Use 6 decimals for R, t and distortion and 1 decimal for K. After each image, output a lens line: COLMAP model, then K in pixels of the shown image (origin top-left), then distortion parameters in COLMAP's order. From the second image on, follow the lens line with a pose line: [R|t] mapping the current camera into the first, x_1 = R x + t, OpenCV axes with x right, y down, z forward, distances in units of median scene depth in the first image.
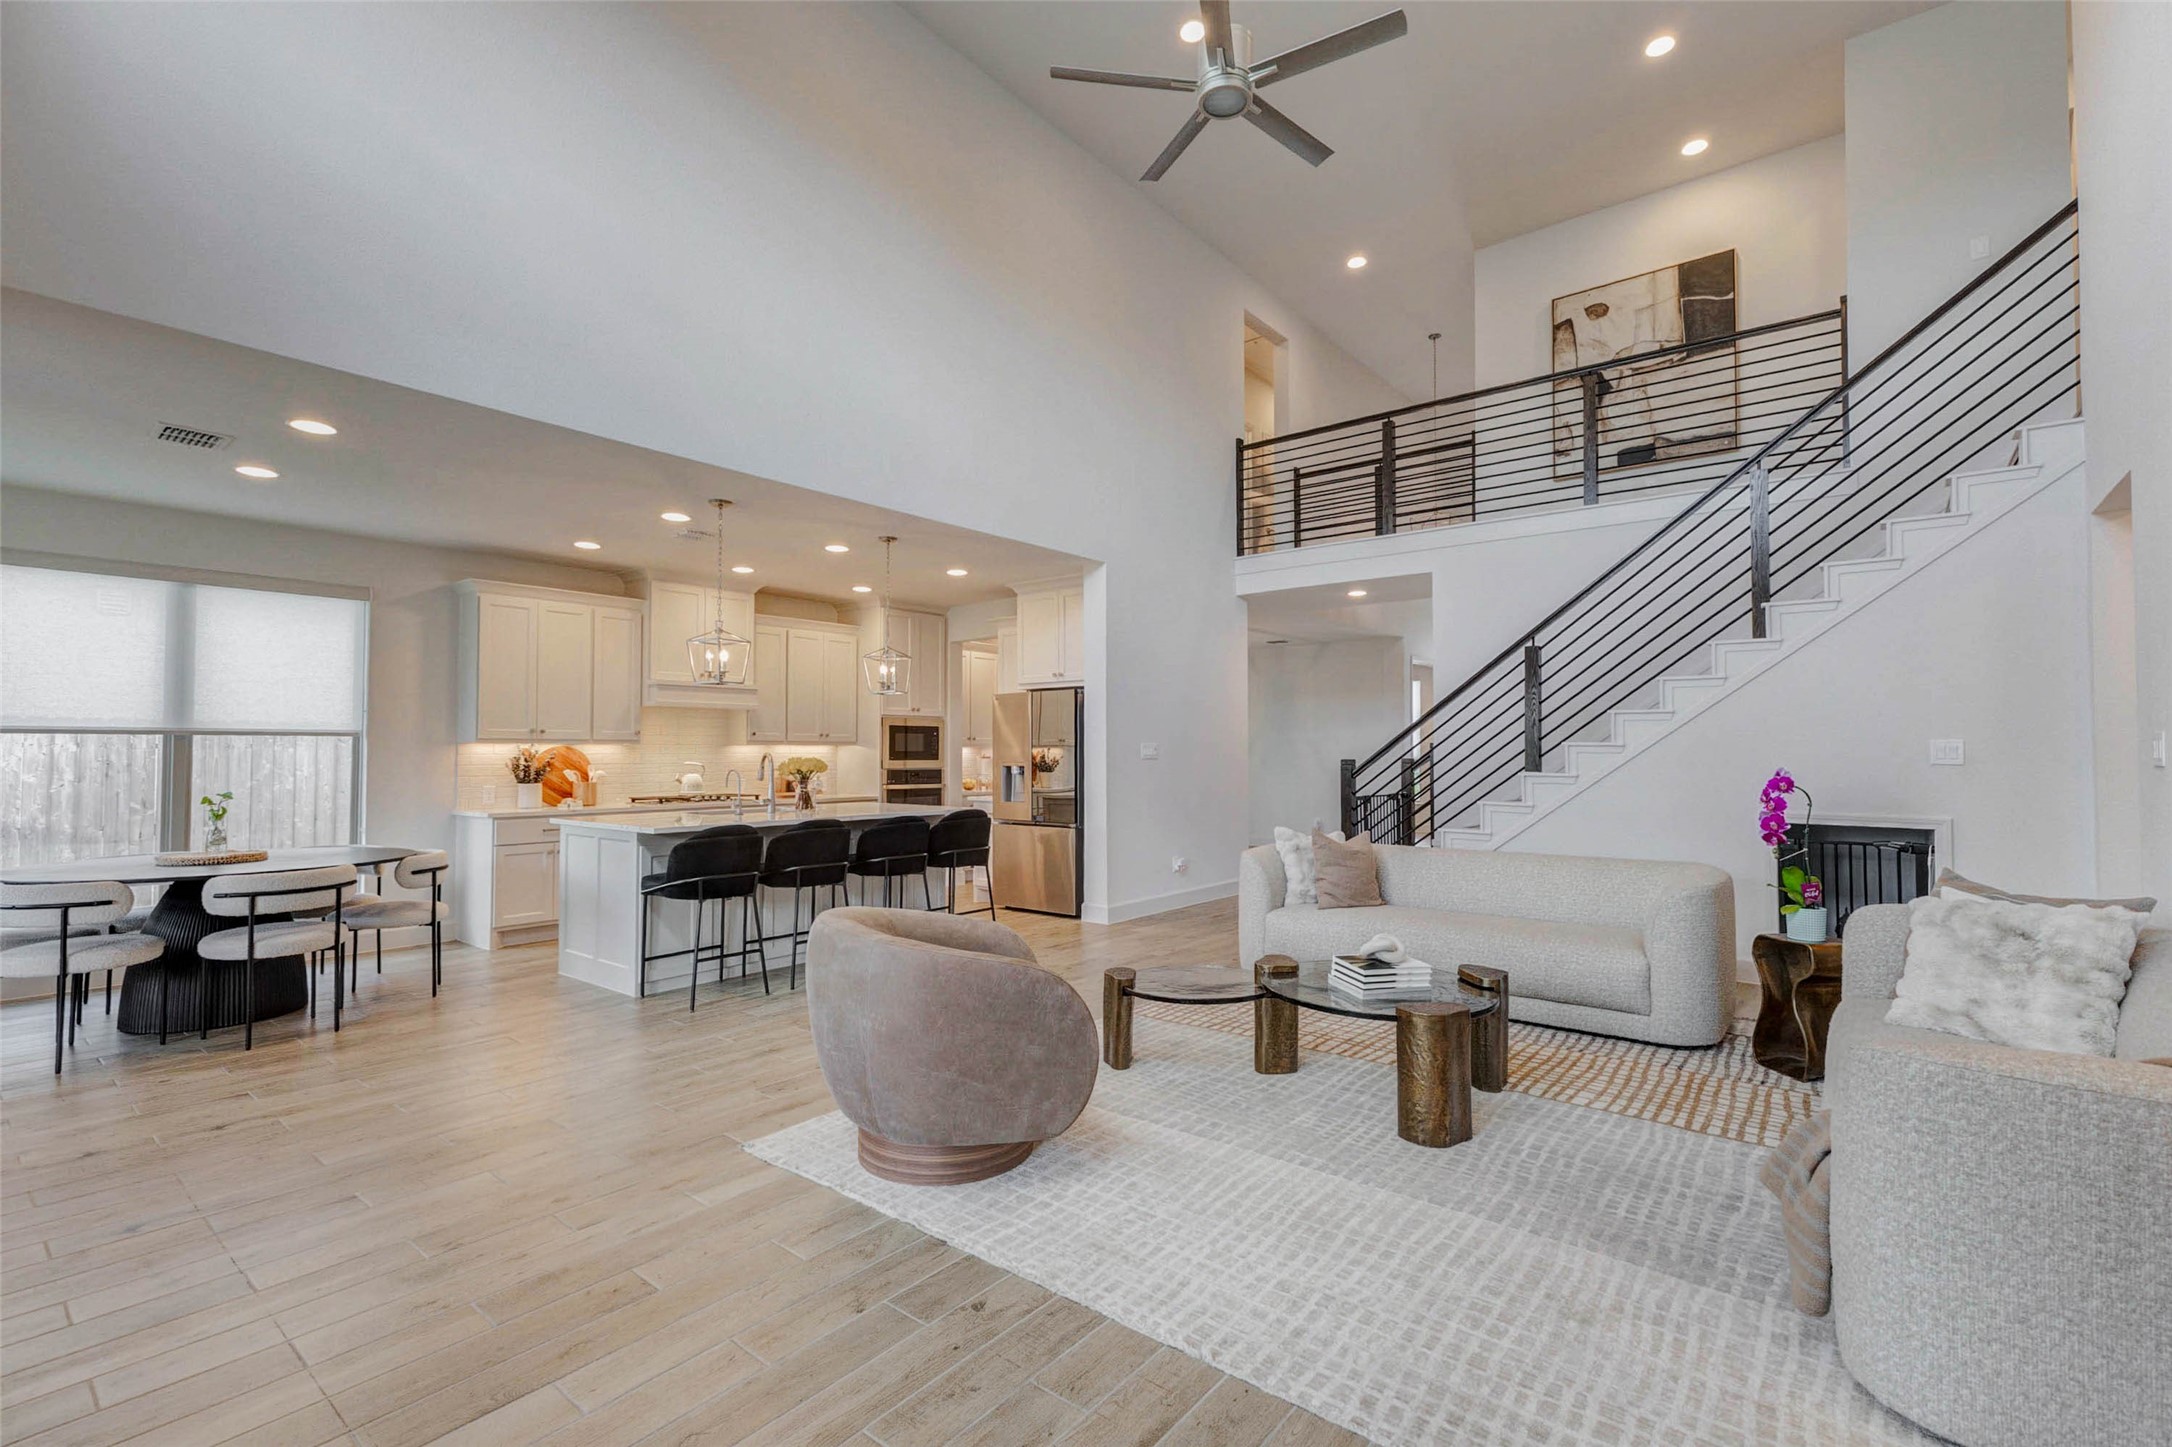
lens RADIAL K [[945.5, 0, 1086.2], [0, 945.5, 736.4], [0, 0, 1]] dist [0.013586, -0.001646]
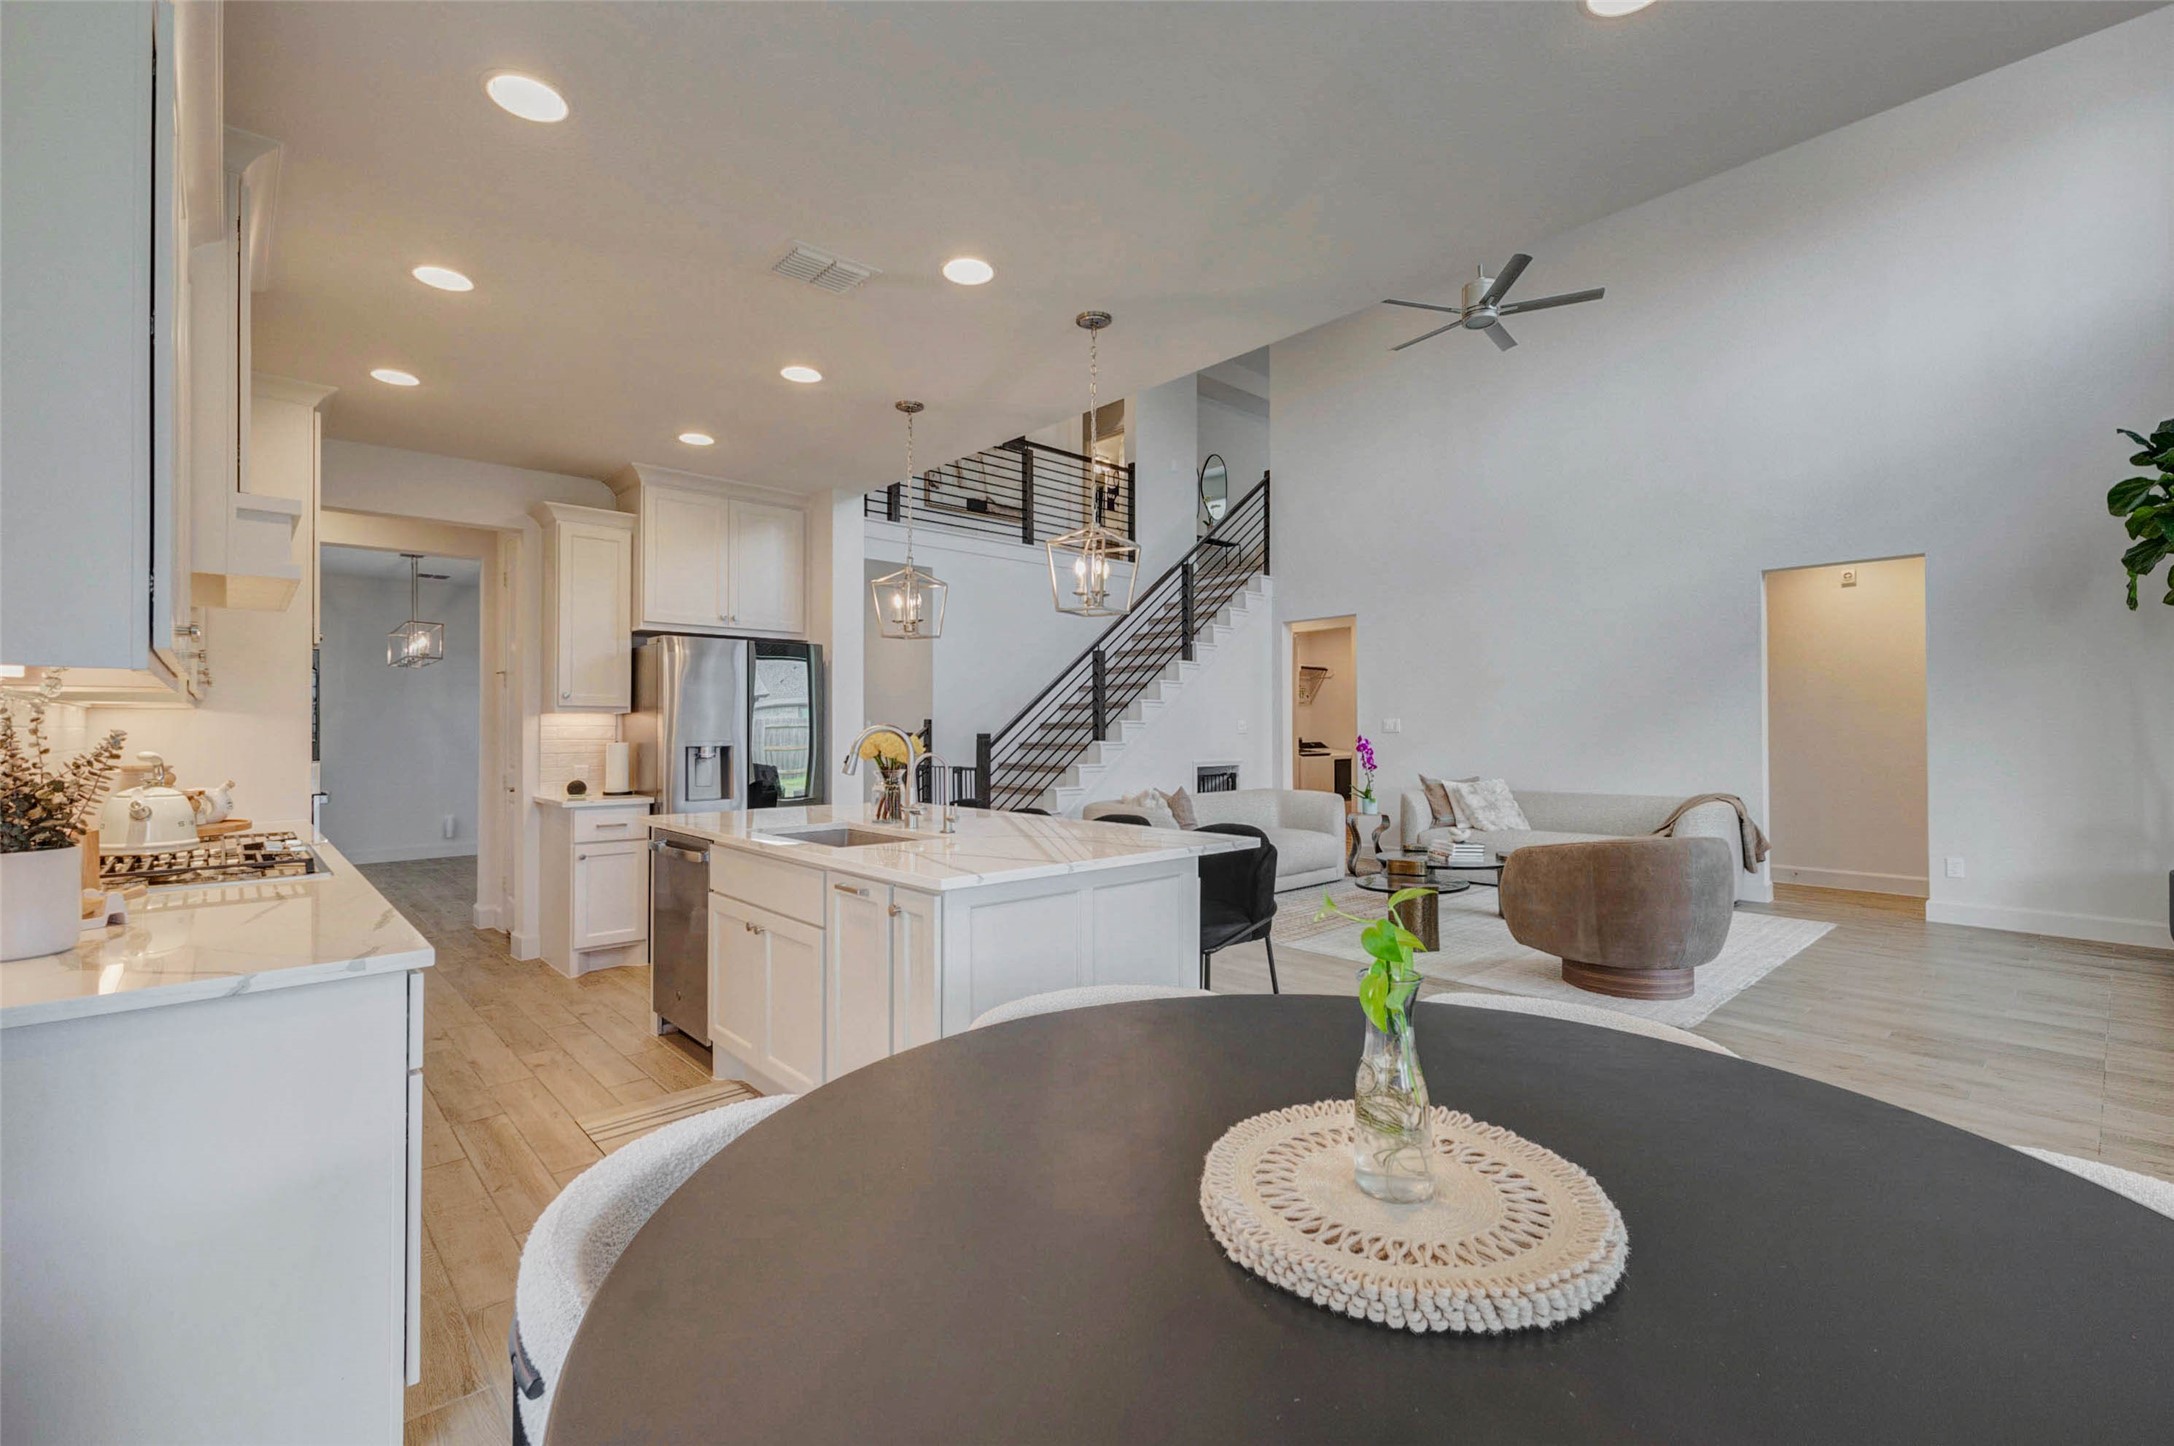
lens RADIAL K [[946.3, 0, 1085.0], [0, 946.3, 717.8], [0, 0, 1]] dist [0.013586, -0.001646]
pose [[0.141993, 0.008669, 0.989830, -0.826806], [-0.017957, 0.999820, -0.006181, 0.010983], [-0.989705, -0.016897, 0.142124, 0.762334]]
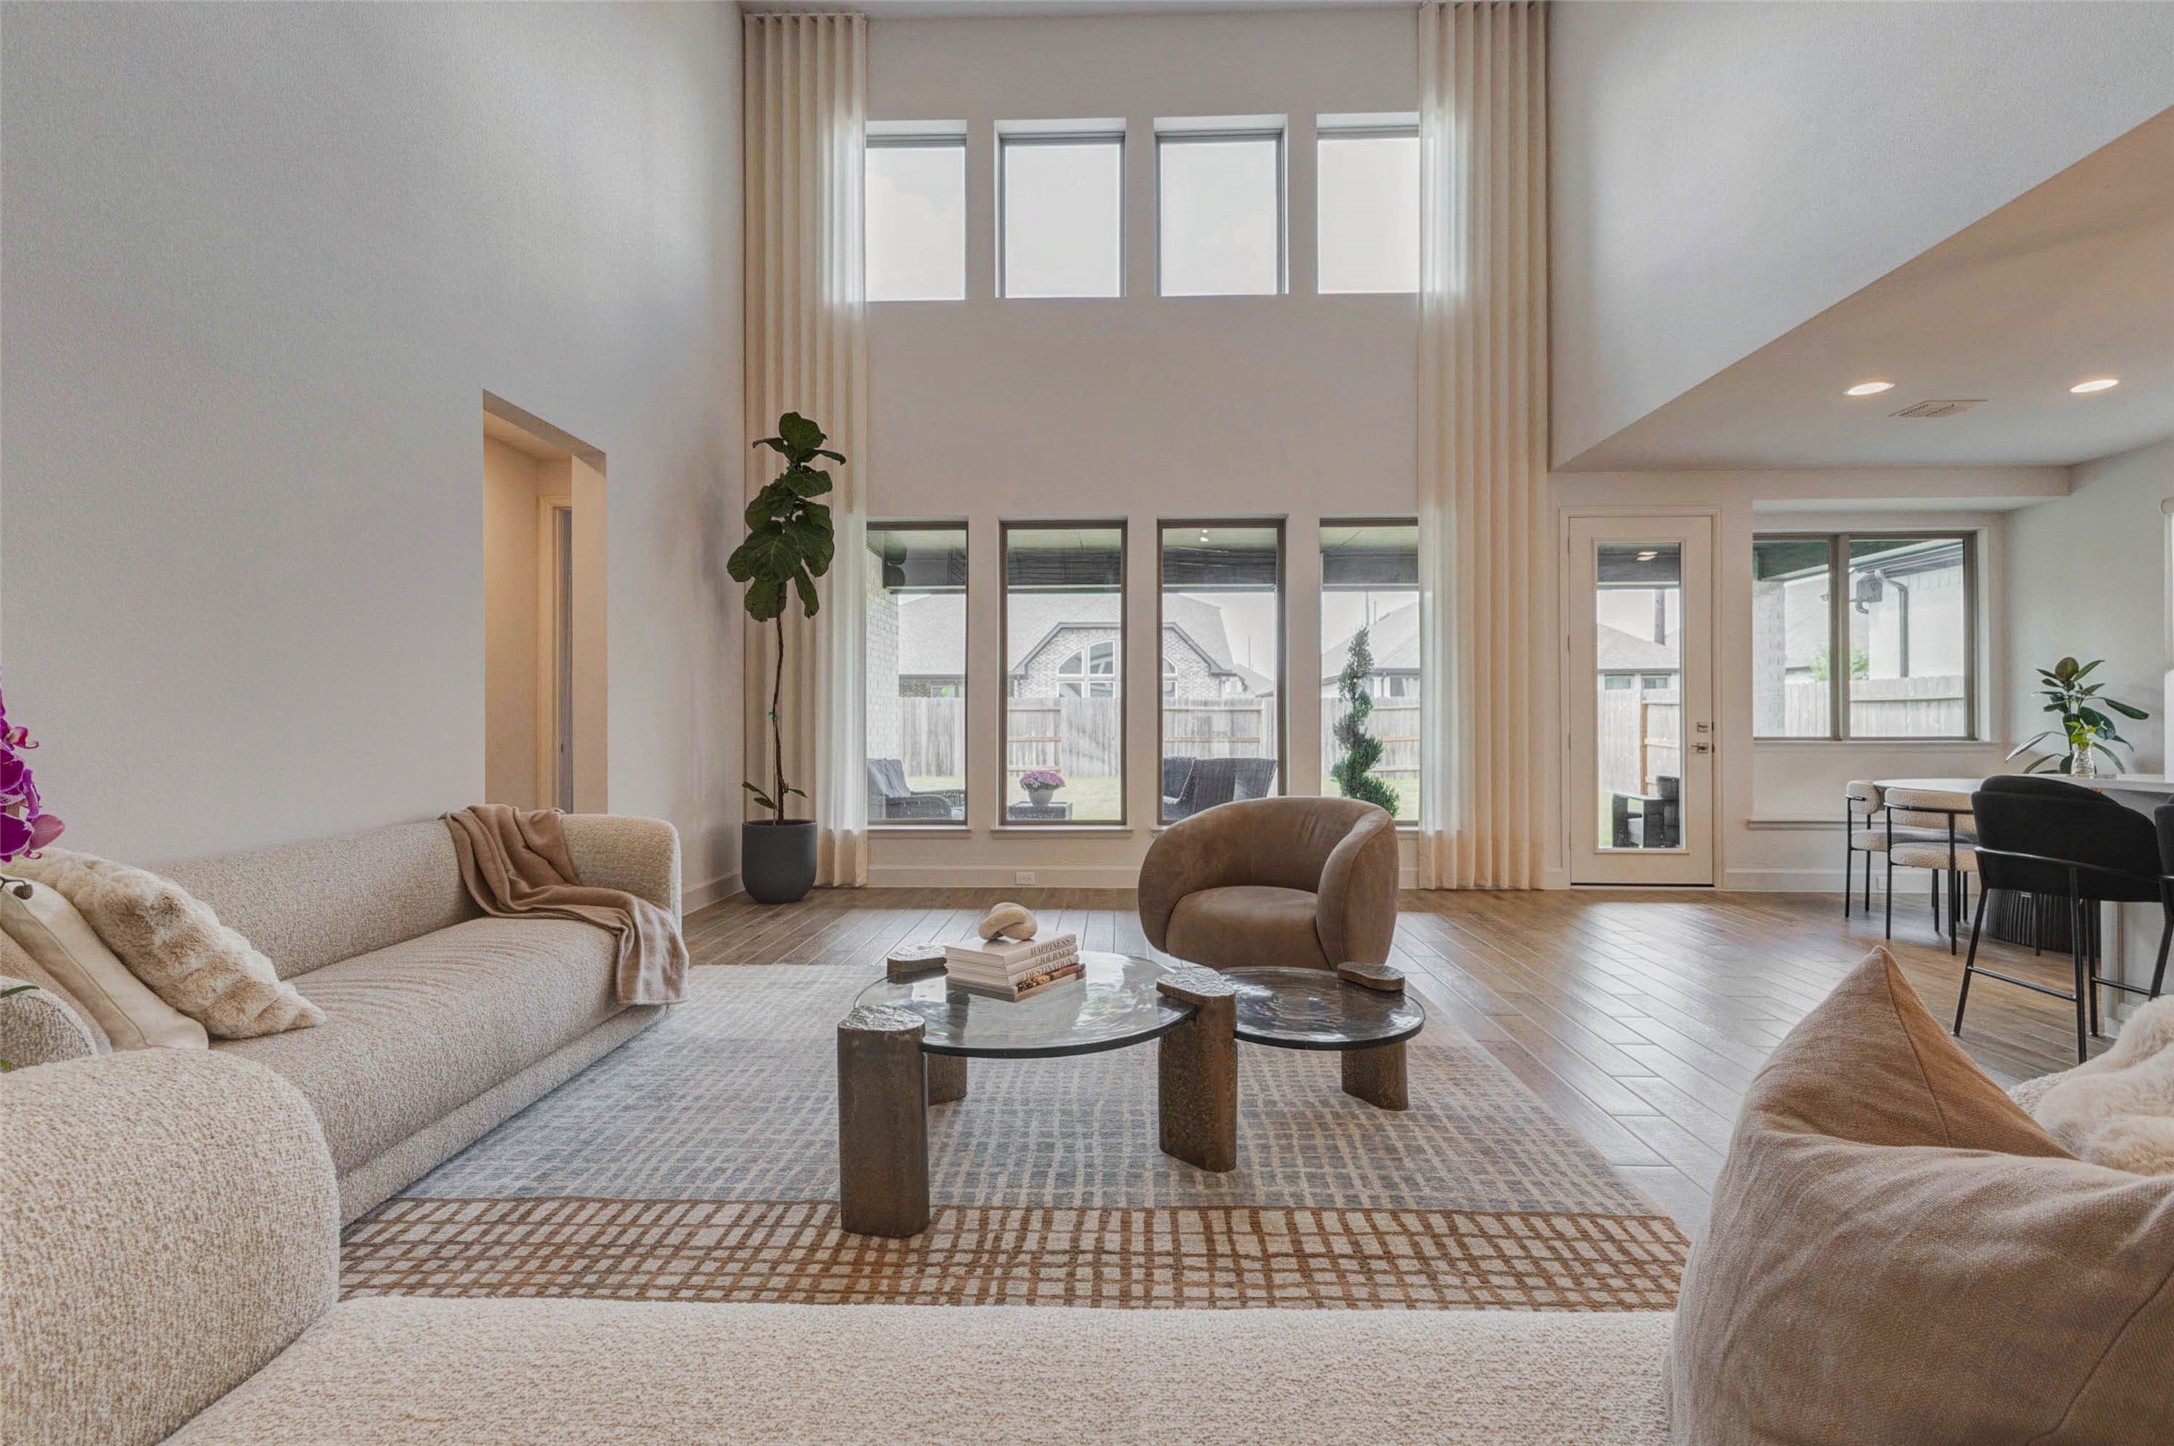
lens RADIAL K [[956.2, 0, 1098.4], [0, 956.2, 713.5], [0, 0, 1]] dist [0.003111, 0.000337]
pose [[-0.791608, -0.004735, -0.611011, 0.370574], [0.011653, 0.999671, -0.022844, 0.045958], [0.610918, -0.025203, -0.791293, 0.855020]]
